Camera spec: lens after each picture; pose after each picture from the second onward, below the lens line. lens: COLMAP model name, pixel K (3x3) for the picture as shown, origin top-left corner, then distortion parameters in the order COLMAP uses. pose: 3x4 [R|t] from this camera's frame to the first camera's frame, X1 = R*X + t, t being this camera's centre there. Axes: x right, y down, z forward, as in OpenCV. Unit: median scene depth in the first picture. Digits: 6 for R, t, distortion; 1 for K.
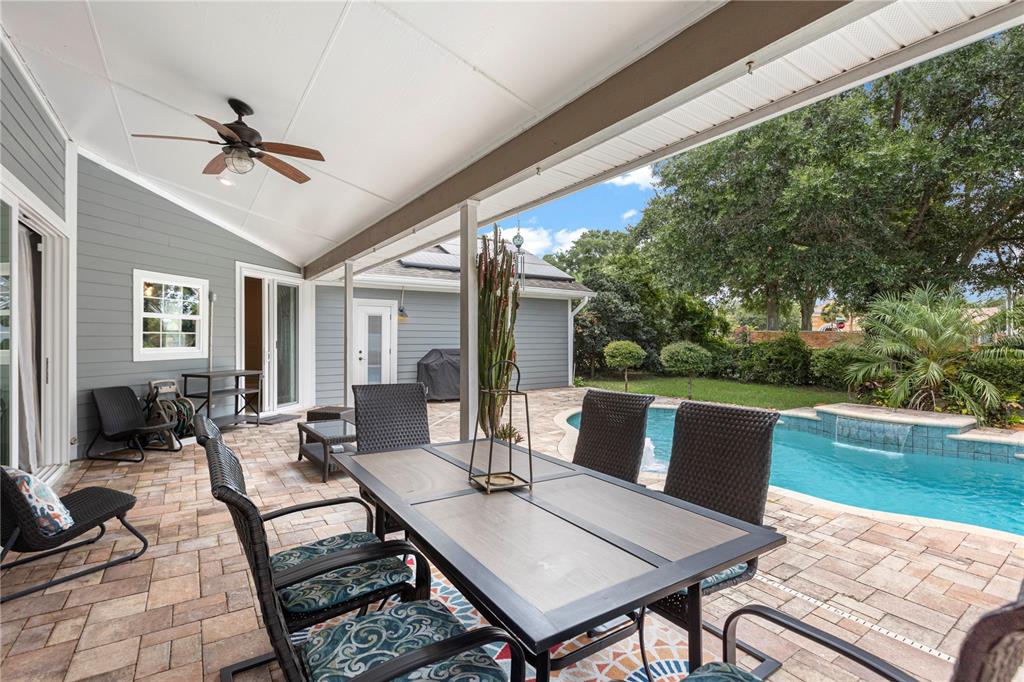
lens RADIAL K [[458.8, 0, 512.5], [0, 458.8, 346.9], [0, 0, 1]] dist [-0.000802, -0.000607]
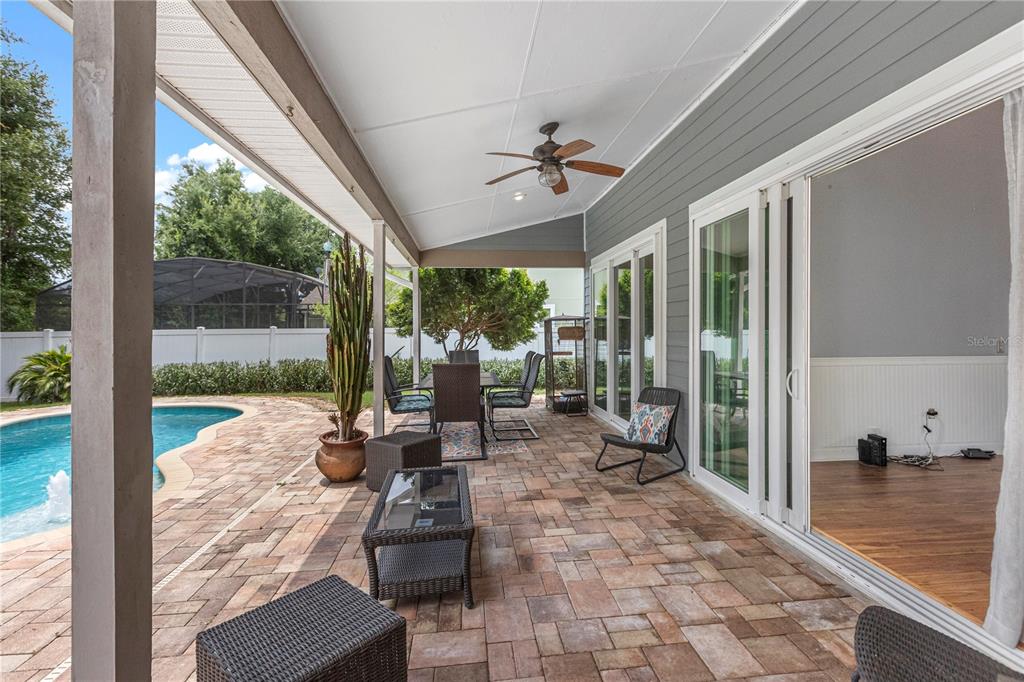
lens RADIAL K [[458.2, 0, 512.8], [0, 458.2, 338.0], [0, 0, 1]] dist [0.002819, 0.000527]
pose [[-0.874353, -0.010677, 0.485172, -1.012764], [0.003058, 0.999617, 0.027508, -0.042319], [-0.485280, 0.025536, -0.873986, 1.937294]]
